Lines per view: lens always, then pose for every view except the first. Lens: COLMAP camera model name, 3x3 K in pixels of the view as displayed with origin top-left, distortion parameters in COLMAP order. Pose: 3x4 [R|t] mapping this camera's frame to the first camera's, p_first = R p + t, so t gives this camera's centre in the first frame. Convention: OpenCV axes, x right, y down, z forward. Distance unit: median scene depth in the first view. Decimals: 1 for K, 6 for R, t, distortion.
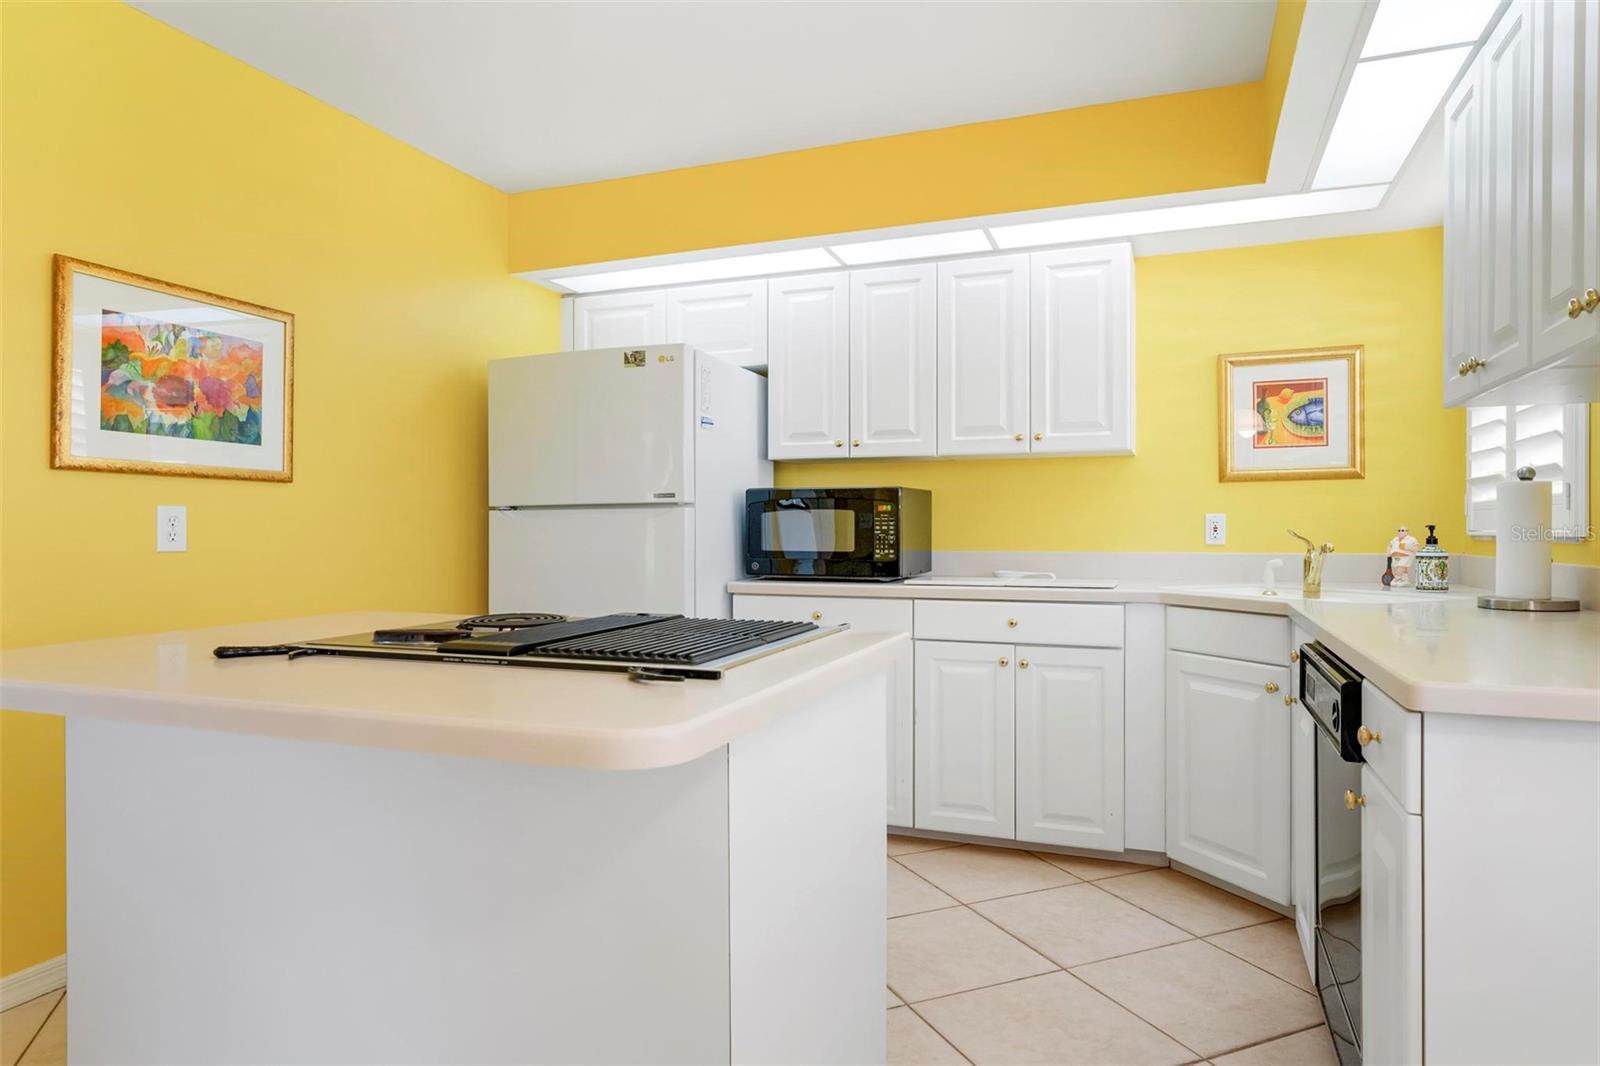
lens RADIAL K [[832.3, 0, 801.8], [0, 832.3, 549.1], [0, 0, 1]] dist [-0.021066, -0.000040]
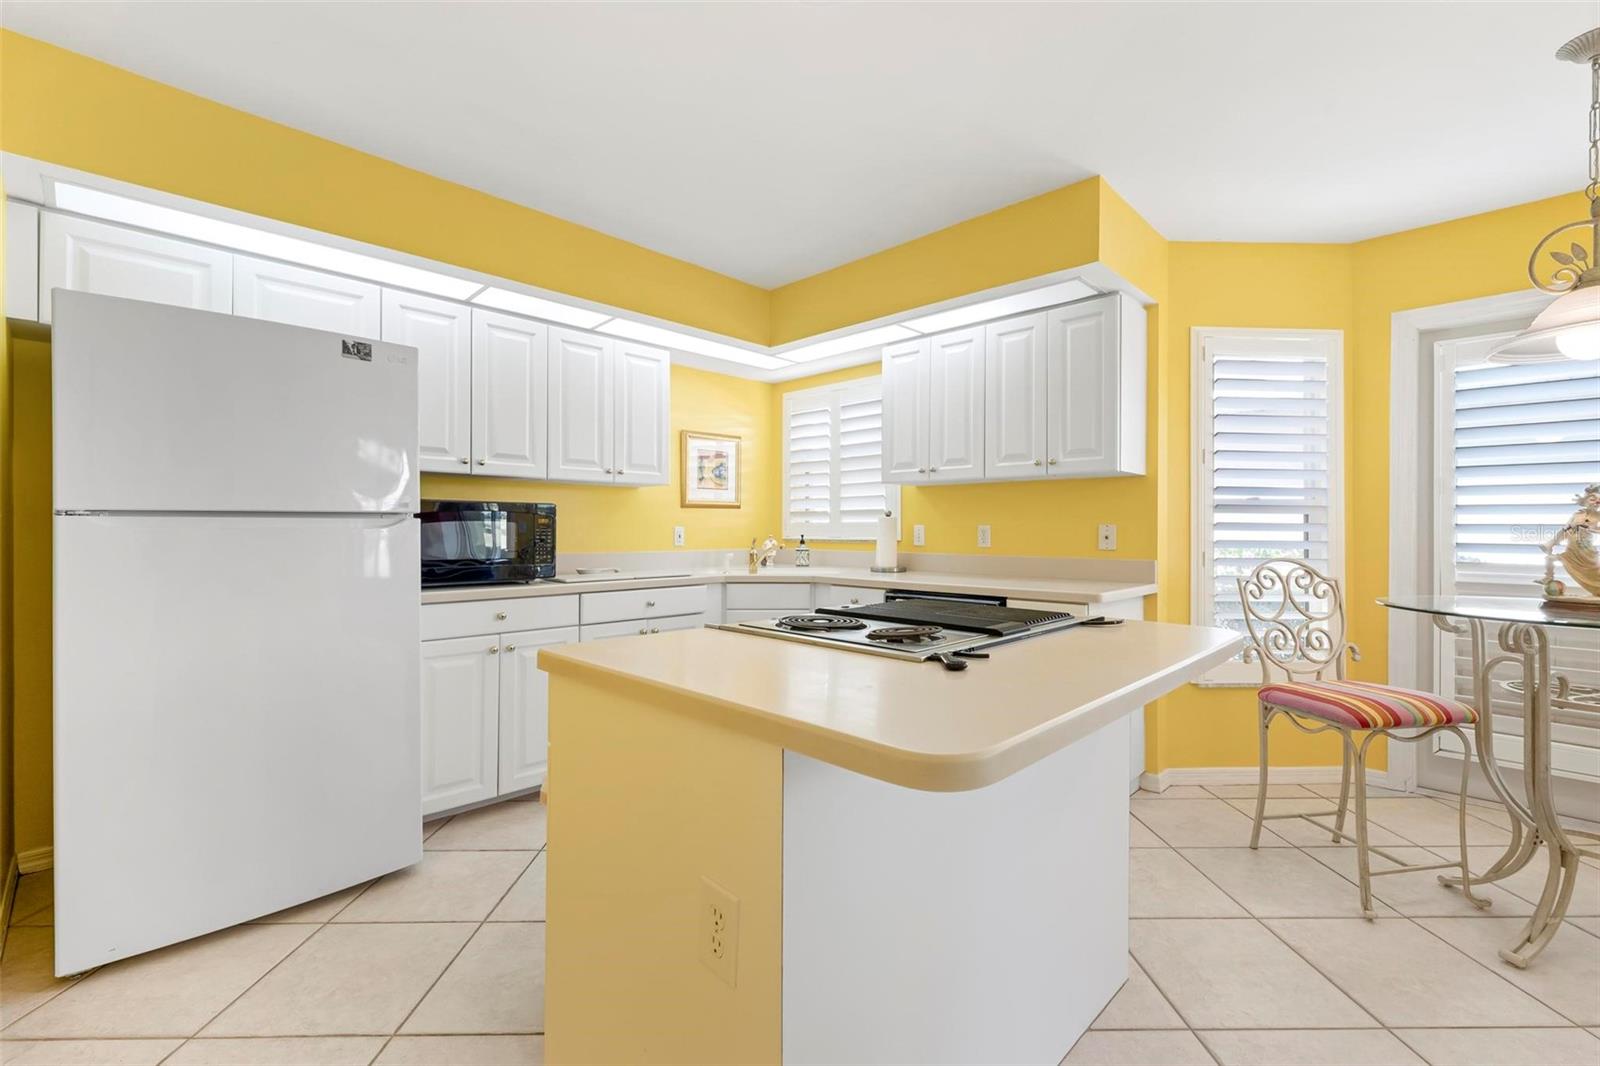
lens RADIAL K [[682.9, 0, 800.0], [0, 682.9, 533.0], [0, 0, 1]] dist [0.000135, -0.000529]
pose [[0.399069, -0.001345, 0.916920, -0.651145], [0.026662, 0.999593, -0.010138, -0.012174], [-0.916533, 0.028493, 0.398942, 0.263250]]
